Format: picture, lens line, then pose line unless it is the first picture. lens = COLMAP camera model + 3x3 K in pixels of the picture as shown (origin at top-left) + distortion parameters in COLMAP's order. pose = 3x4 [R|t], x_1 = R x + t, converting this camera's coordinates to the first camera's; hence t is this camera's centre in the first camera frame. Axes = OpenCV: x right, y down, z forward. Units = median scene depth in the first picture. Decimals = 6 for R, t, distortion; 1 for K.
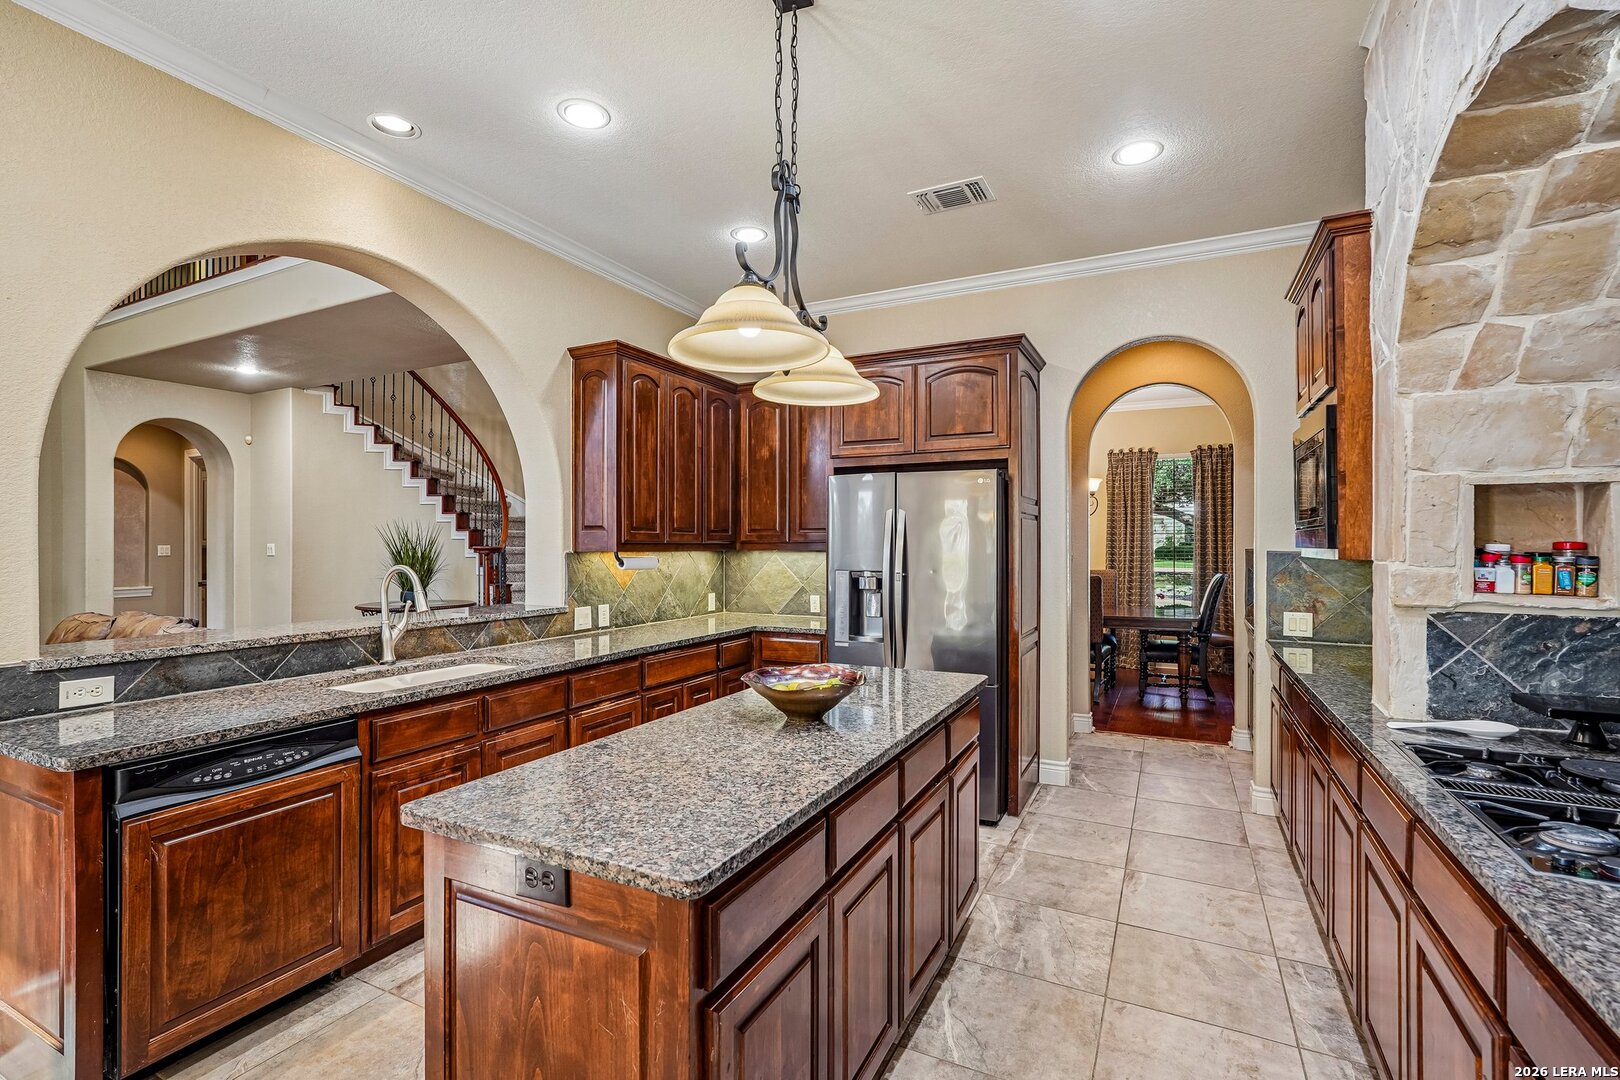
lens RADIAL K [[726.6, 0, 791.8], [0, 726.6, 542.5], [0, 0, 1]] dist [-0.015313, 0.008379]
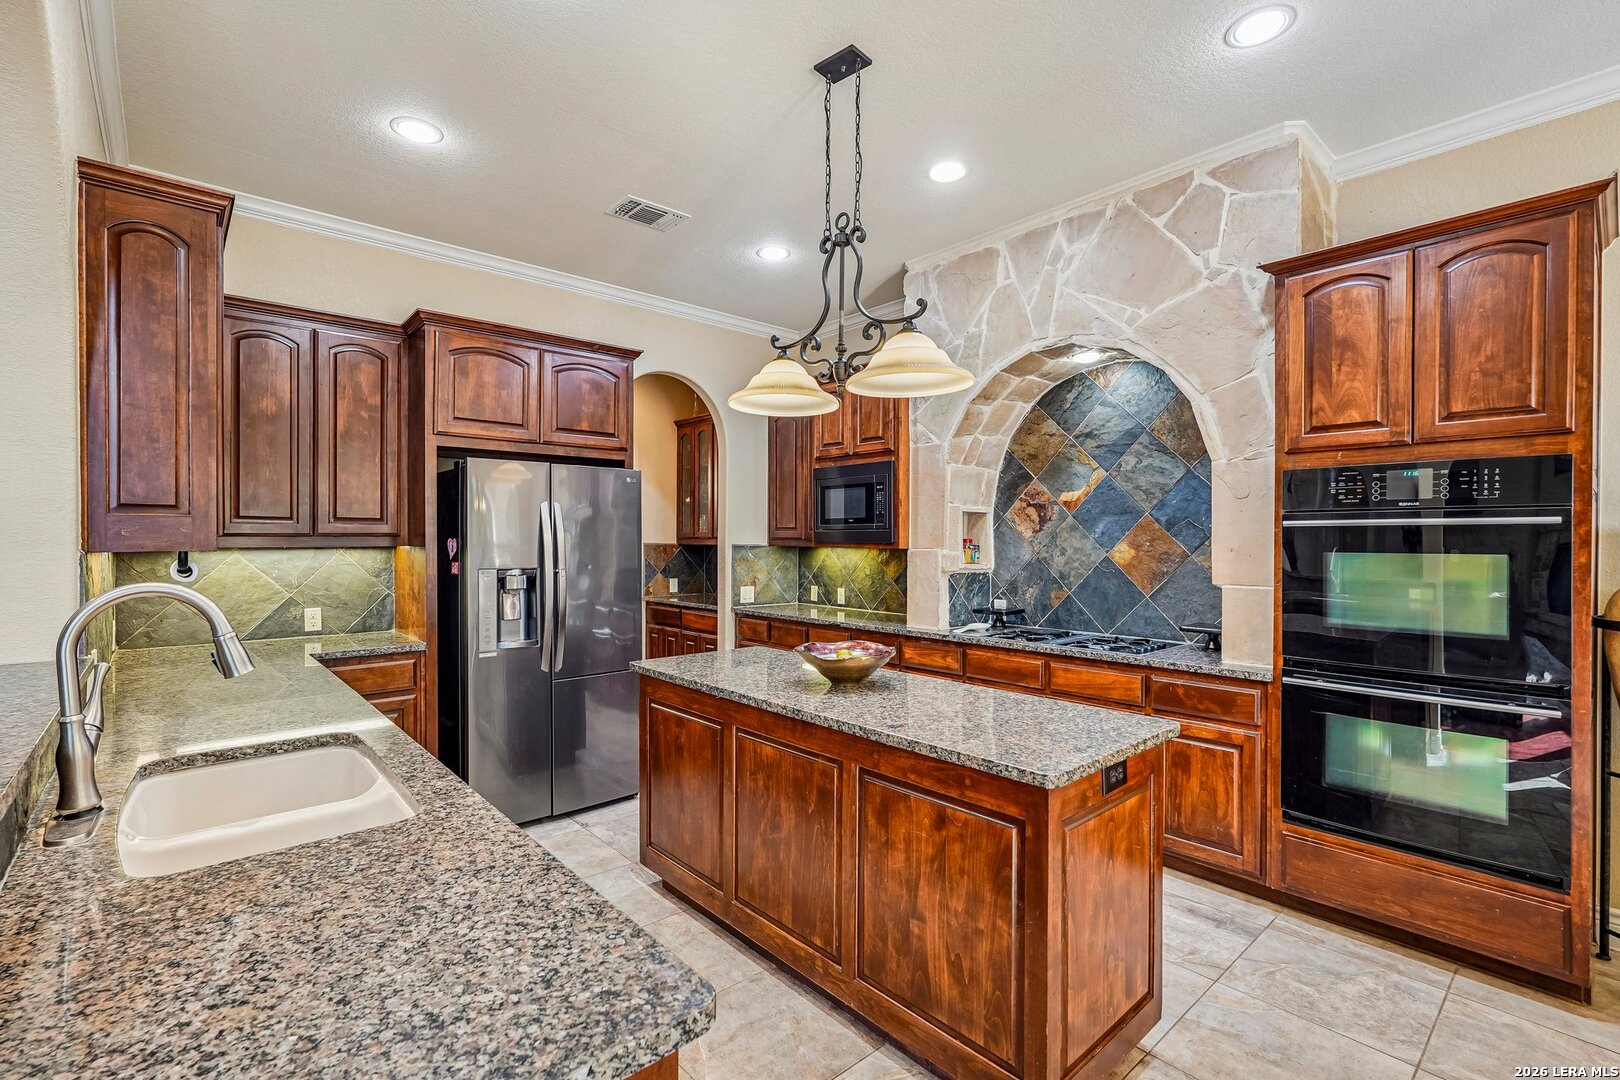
lens RADIAL K [[740.1, 0, 805.2], [0, 740.1, 541.2], [0, 0, 1]] dist [-0.018366, 0.009022]
pose [[0.362814, -0.001268, 0.931861, -1.032137], [-0.004334, 0.999986, 0.003048, 0.001210], [-0.931851, -0.005144, 0.362804, 0.559790]]
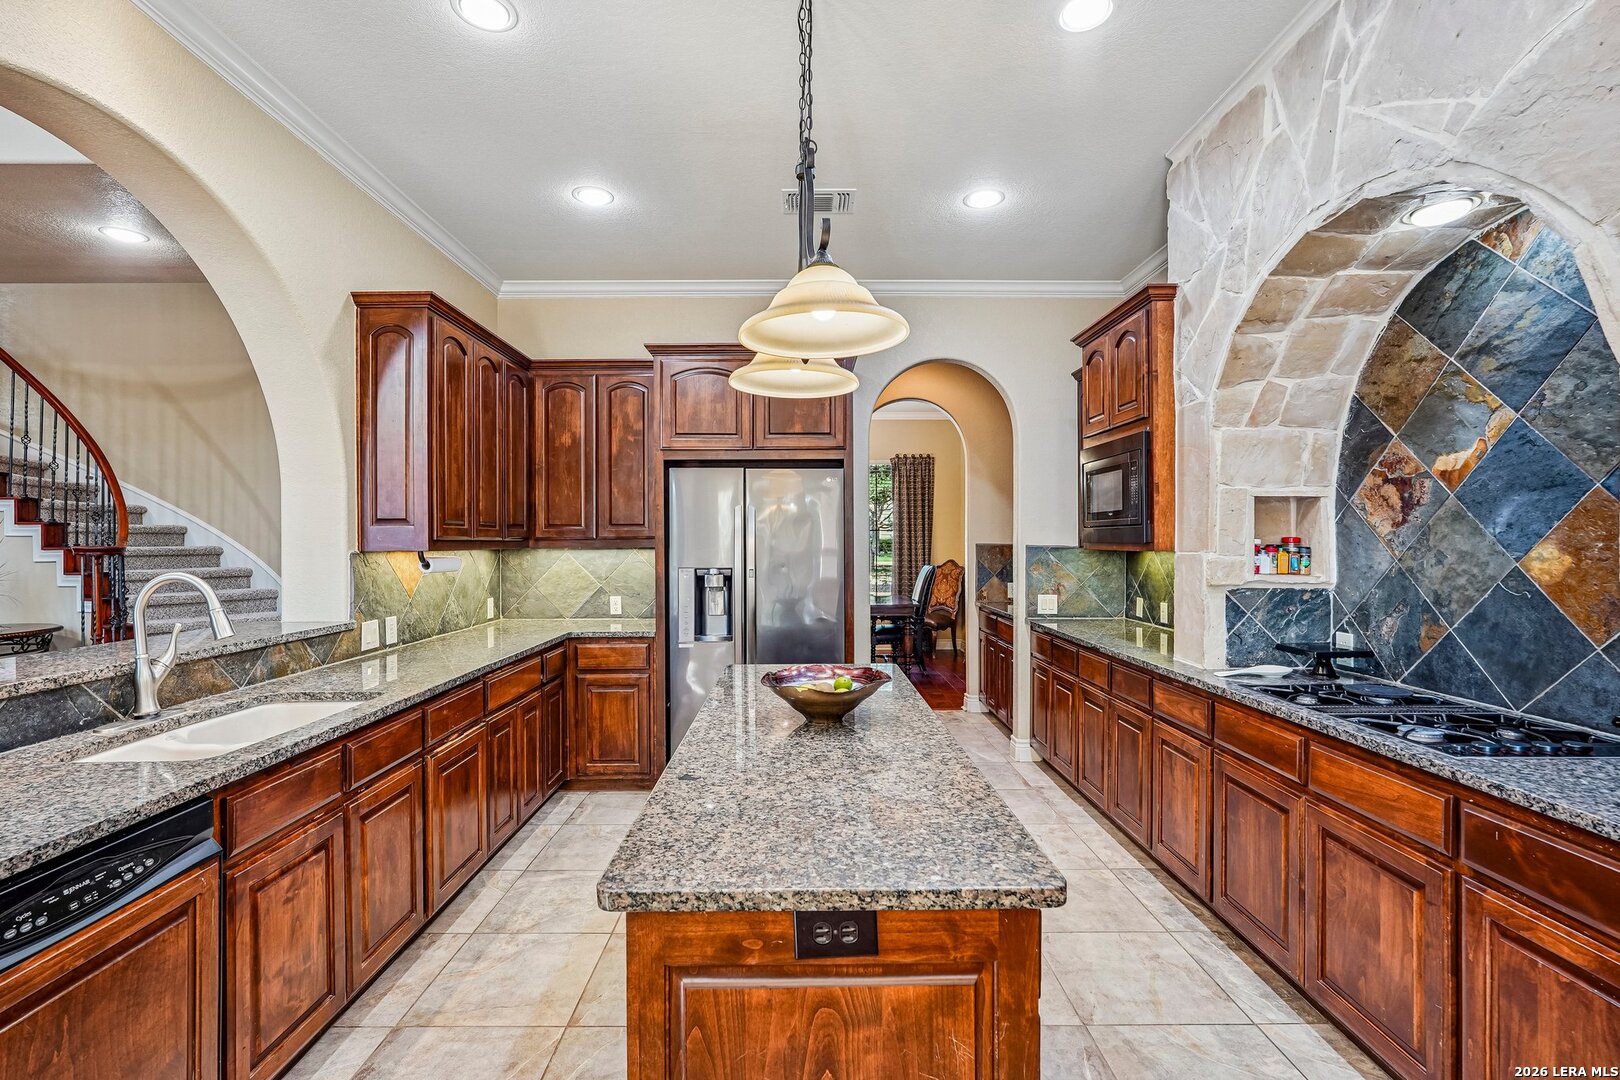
lens RADIAL K [[732.6, 0, 789.4], [0, 732.6, 542.1], [0, 0, 1]] dist [-0.016015, 0.008235]
pose [[0.889824, -0.004043, 0.456286, -0.421541], [0.002251, 0.999987, 0.004470, -0.000033], [-0.456299, -0.002950, 0.889822, 0.138074]]
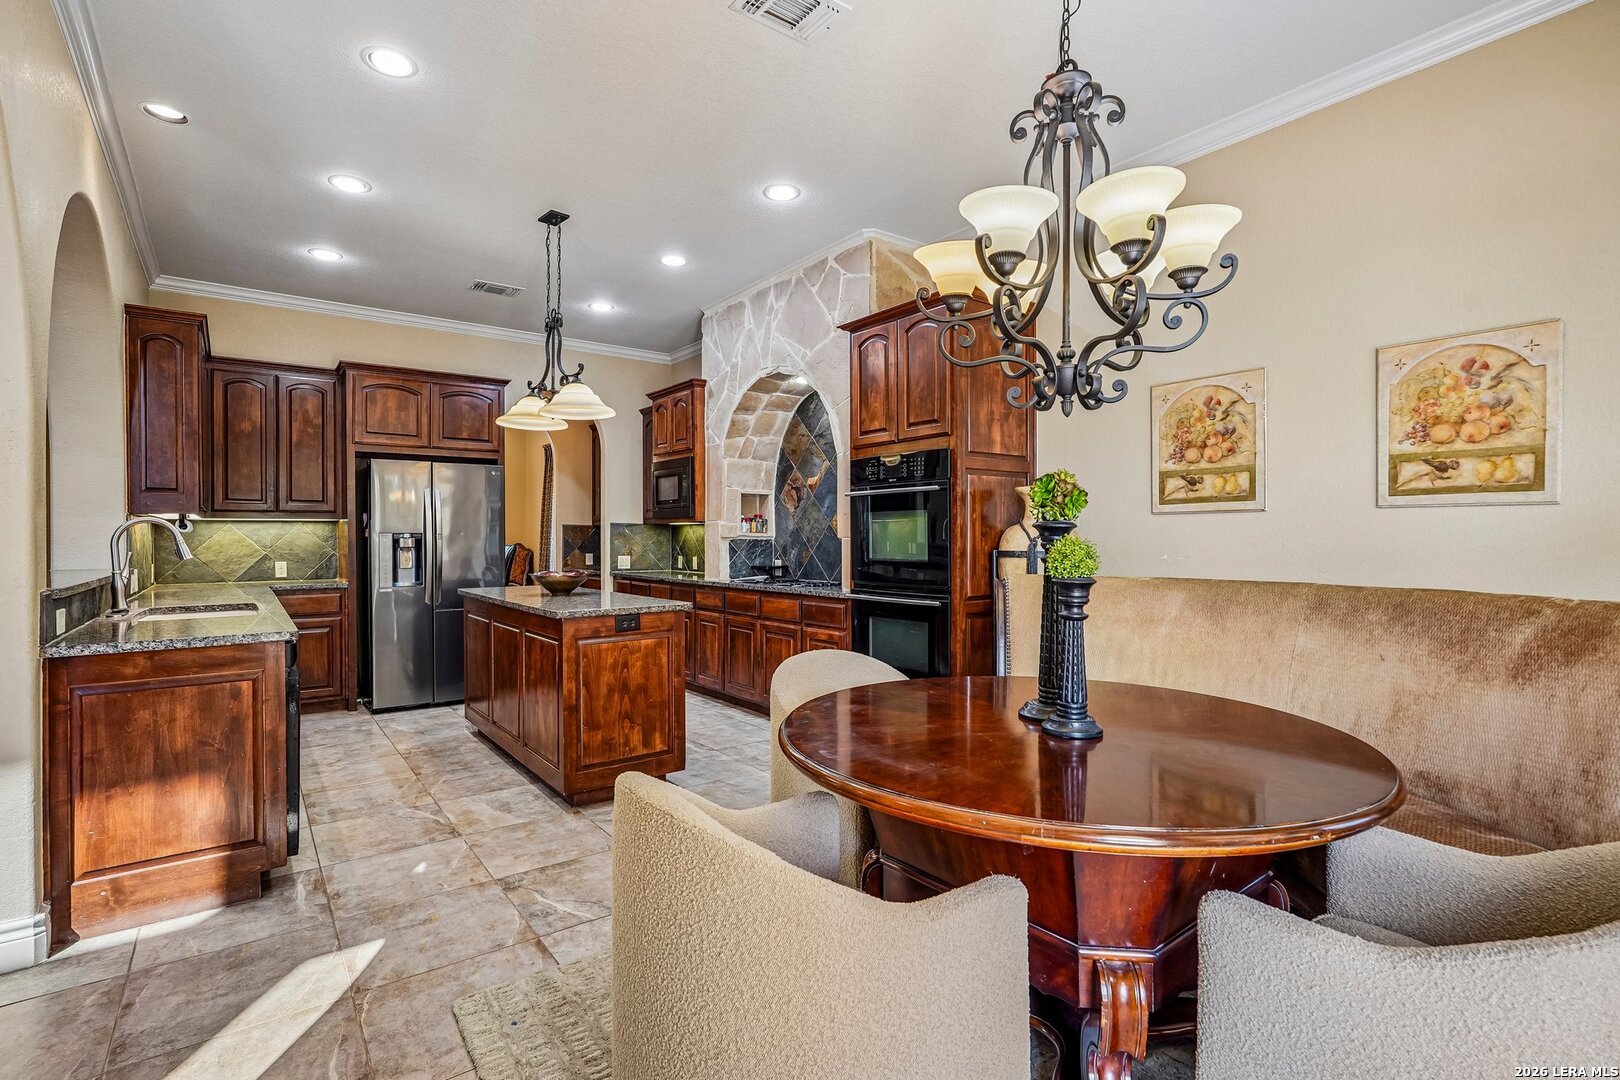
lens RADIAL K [[780.1, 0, 797.7], [0, 780.1, 540.6], [0, 0, 1]] dist [-0.013357, 0.009283]
pose [[0.443021, -0.005186, 0.896496, -1.434813], [0.000663, 0.999985, 0.005457, 0.075507], [-0.896511, -0.001823, 0.443018, -0.461089]]
